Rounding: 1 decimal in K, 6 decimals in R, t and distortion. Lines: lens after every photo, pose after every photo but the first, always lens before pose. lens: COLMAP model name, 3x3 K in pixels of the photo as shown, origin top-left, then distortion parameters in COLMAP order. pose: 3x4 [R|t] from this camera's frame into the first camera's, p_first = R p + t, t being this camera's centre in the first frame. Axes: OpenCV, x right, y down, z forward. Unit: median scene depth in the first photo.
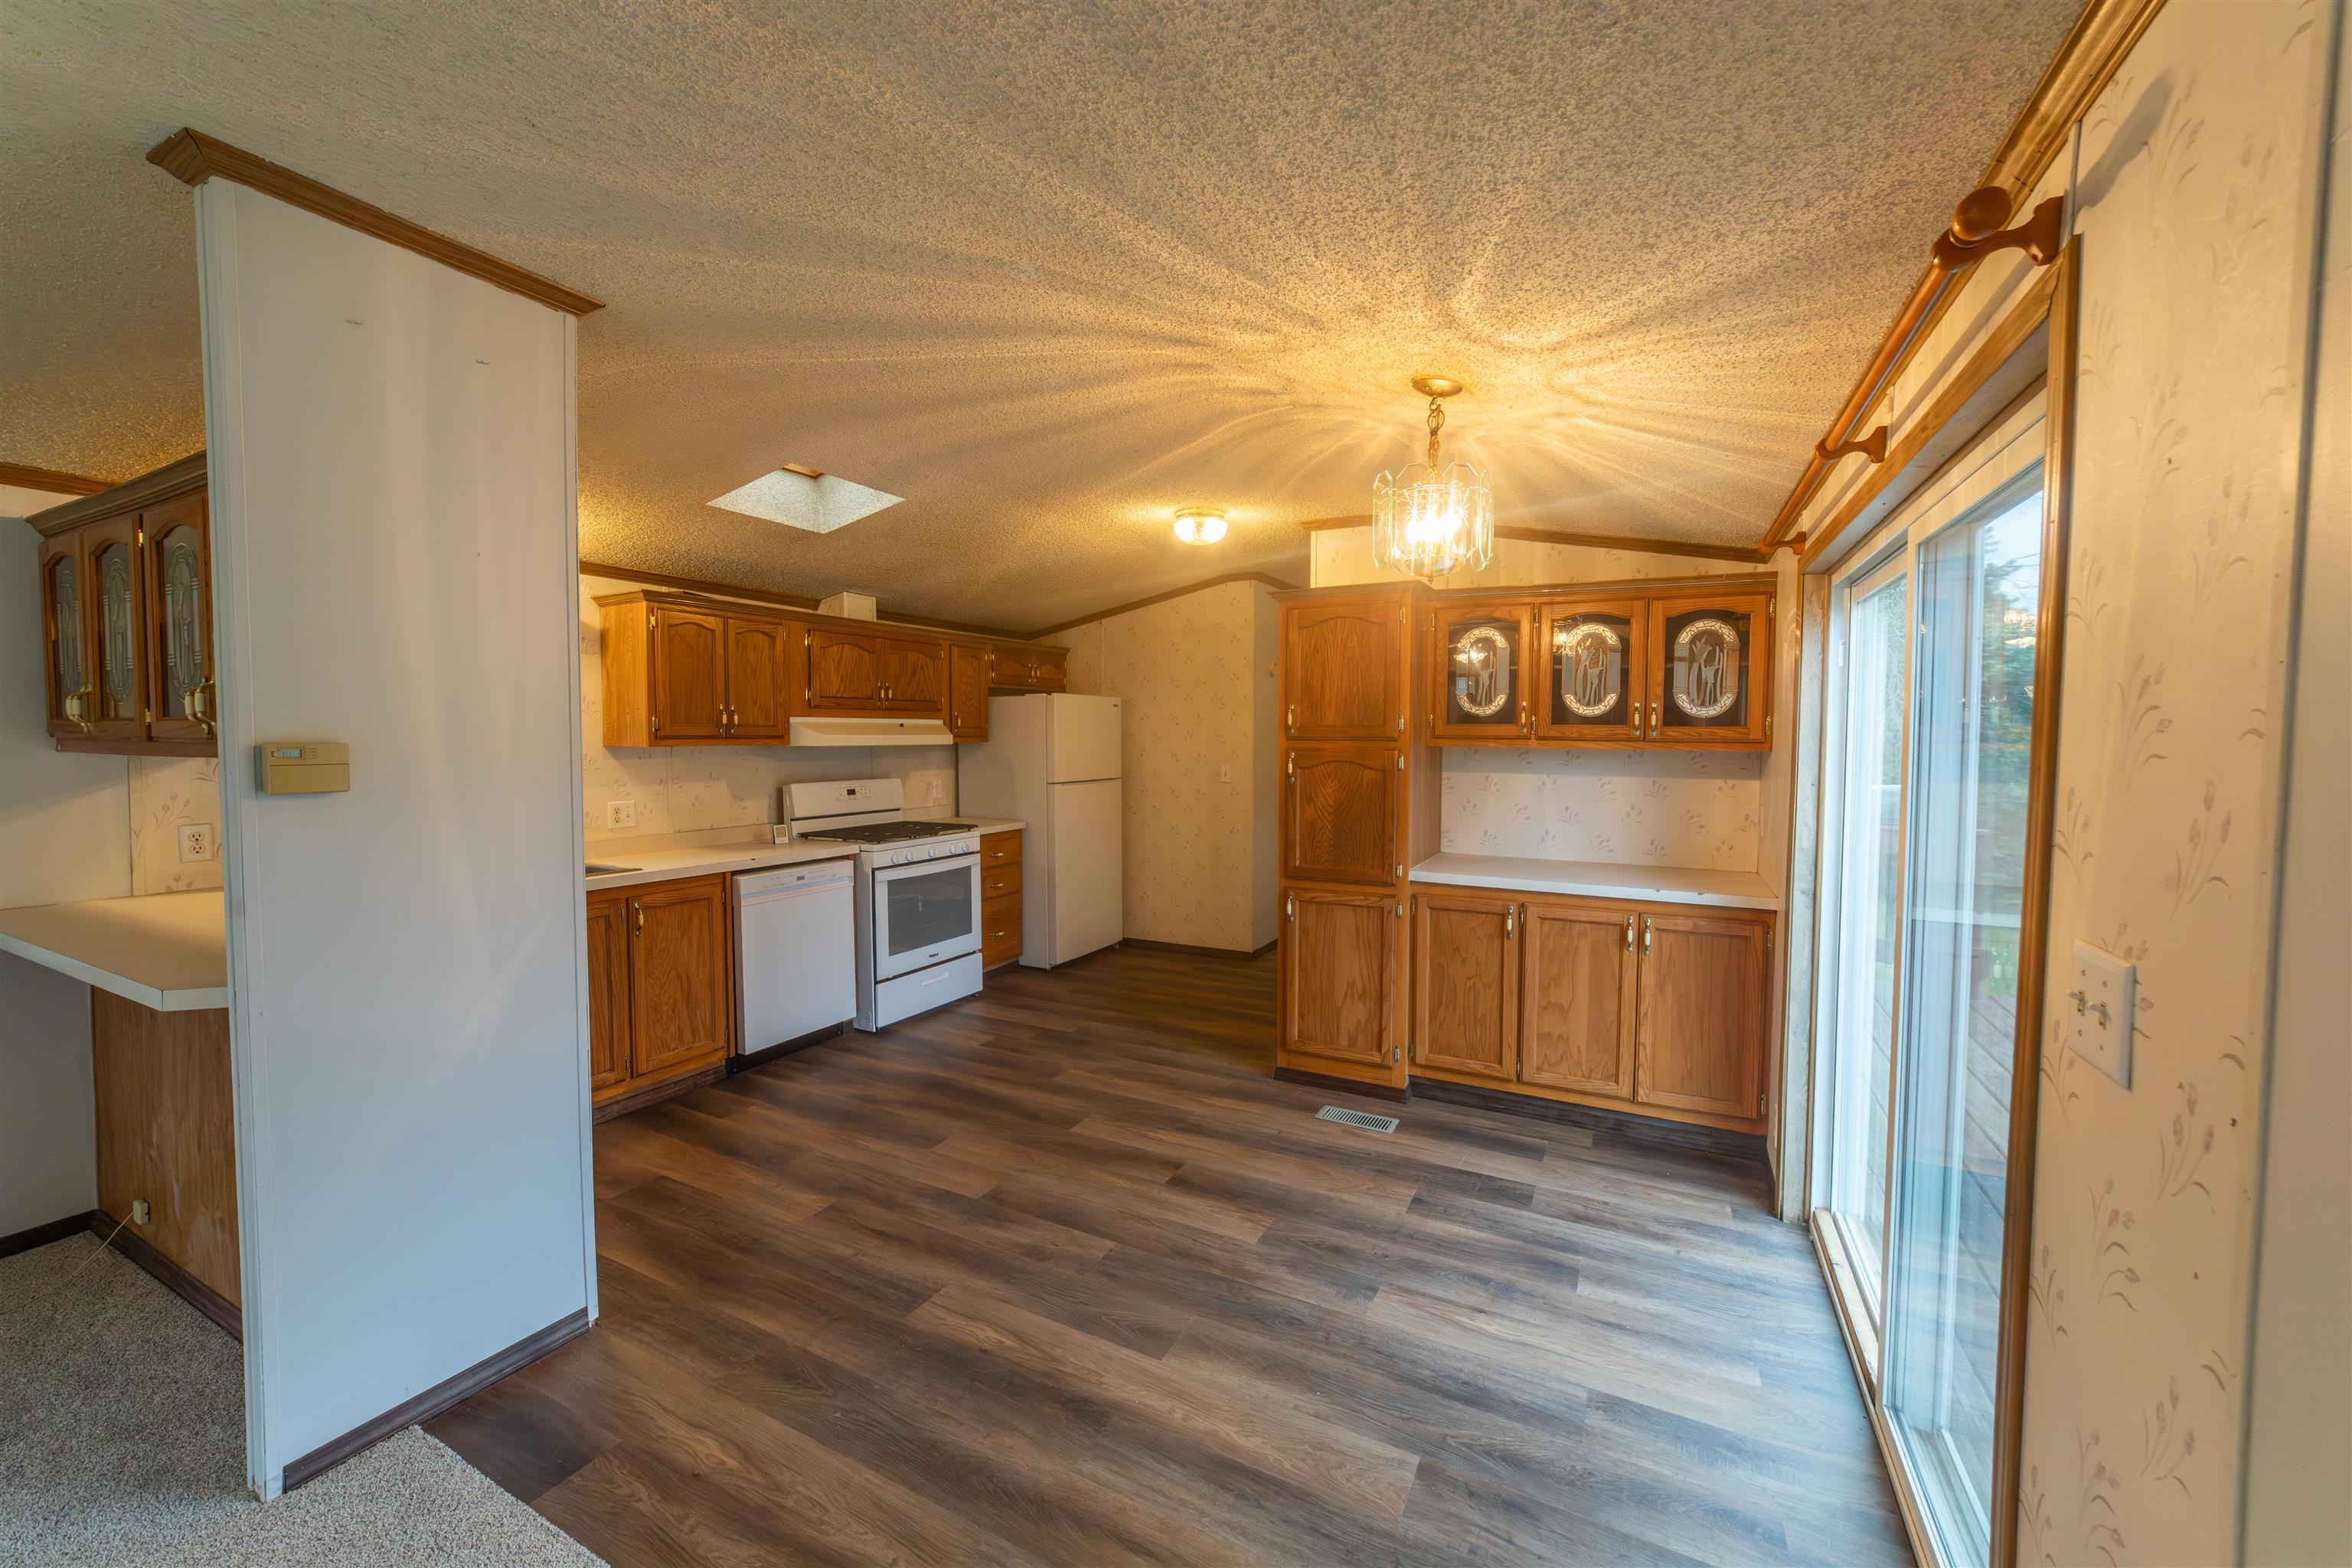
lens RADIAL K [[899.0, 0, 1182.1], [0, 899.0, 775.4], [0, 0, 1]] dist [-0.023775, 0.008389]
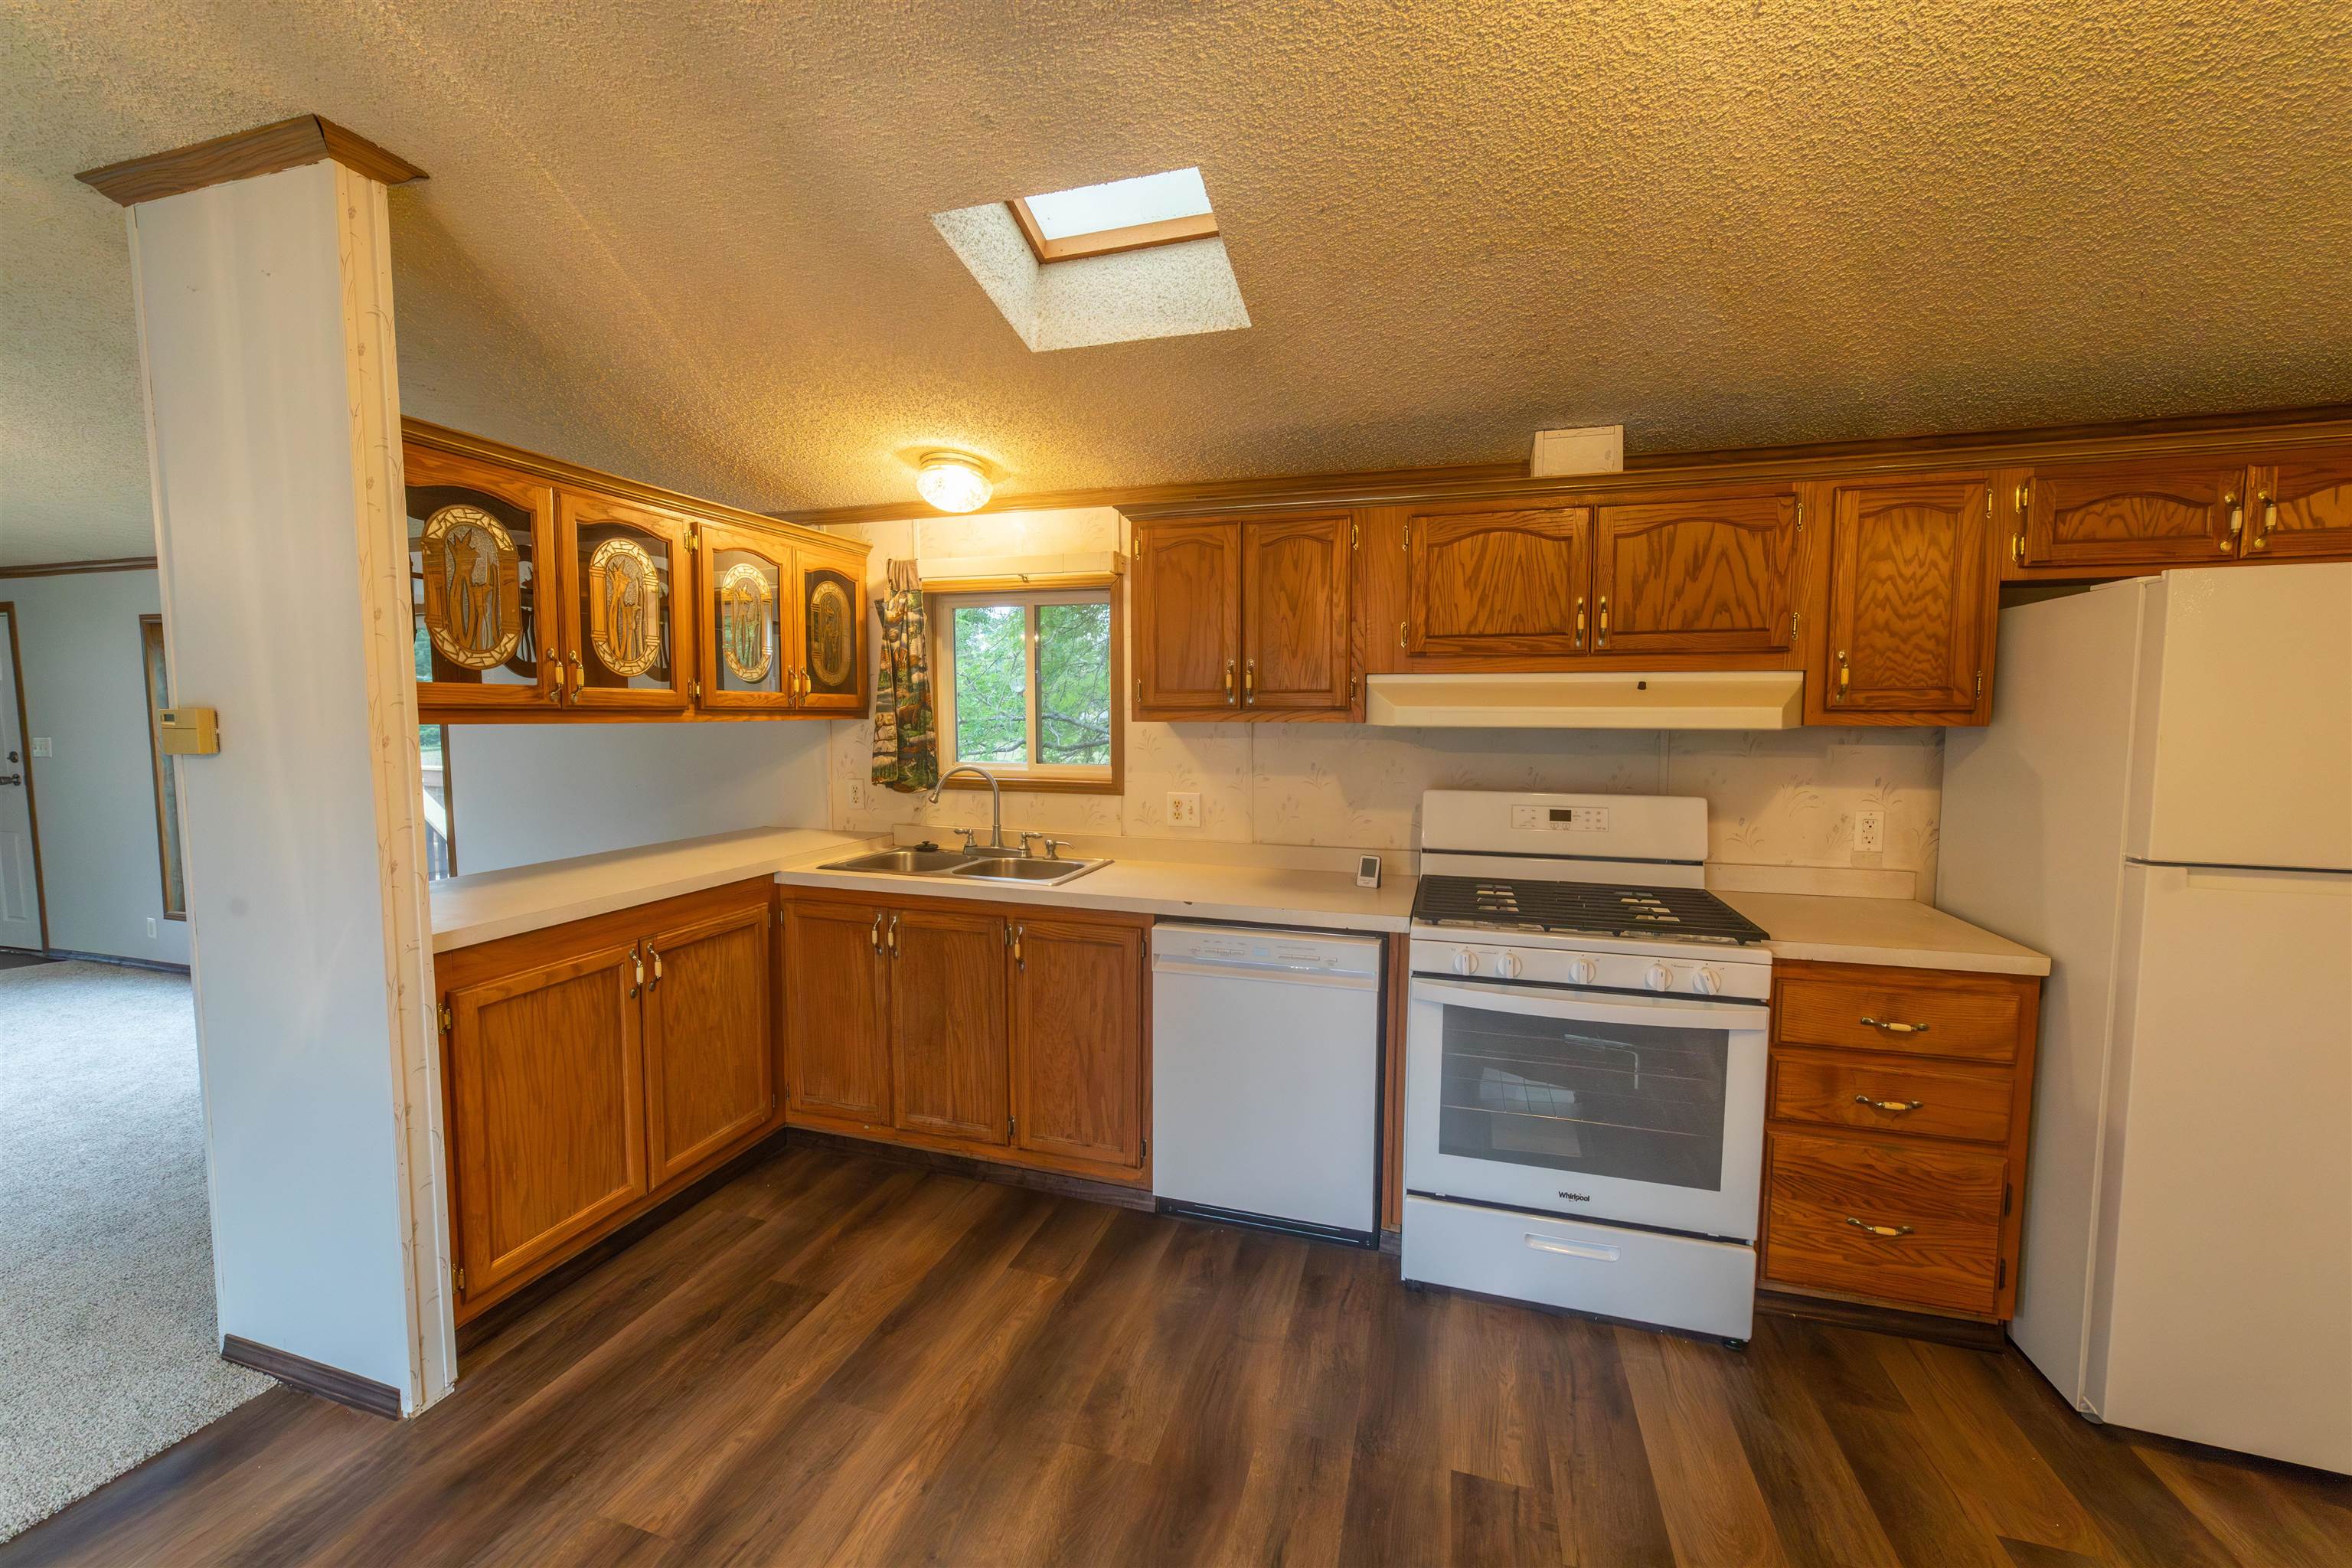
lens RADIAL K [[899.0, 0, 1182.1], [0, 899.0, 775.4], [0, 0, 1]] dist [-0.023775, 0.008389]
pose [[0.187345, 0.067604, -0.979965, 0.135145], [-0.048338, 0.997055, 0.059542, -0.033281], [0.981104, 0.036215, 0.190061, 0.890286]]
